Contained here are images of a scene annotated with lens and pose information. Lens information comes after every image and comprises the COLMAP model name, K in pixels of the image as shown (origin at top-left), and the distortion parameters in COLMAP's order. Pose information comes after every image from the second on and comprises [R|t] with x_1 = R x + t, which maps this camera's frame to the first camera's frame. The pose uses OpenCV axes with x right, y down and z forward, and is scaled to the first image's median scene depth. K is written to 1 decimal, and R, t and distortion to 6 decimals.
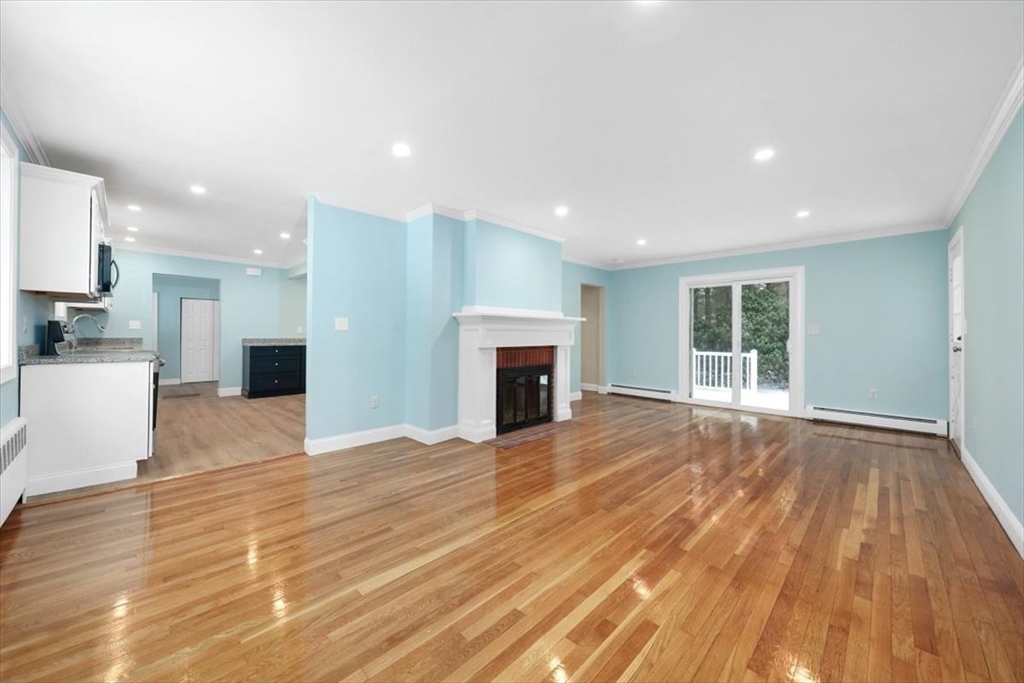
lens RADIAL K [[386.3, 0, 534.0], [0, 386.3, 332.5], [0, 0, 1]] dist [-0.002118, -0.000238]
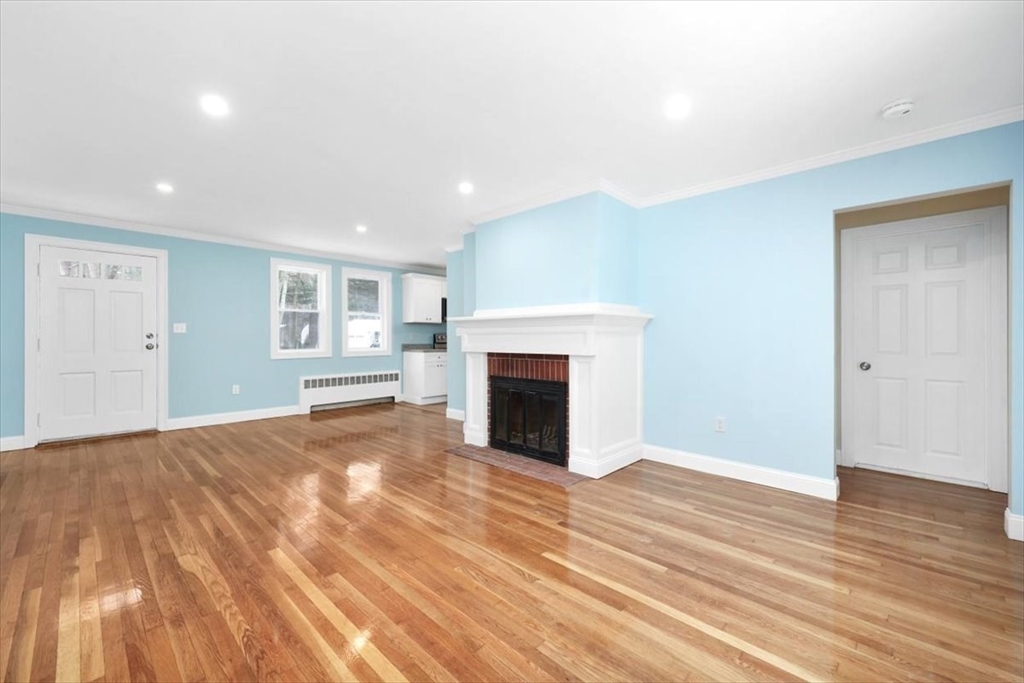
lens RADIAL K [[456.8, 0, 507.4], [0, 456.8, 339.8], [0, 0, 1]] dist [0.001008, 0.000116]
pose [[-0.073534, -0.006856, -0.997269, 1.011078], [-0.001563, 0.999976, -0.006760, 0.015295], [0.997291, 0.001062, -0.073543, 1.137926]]
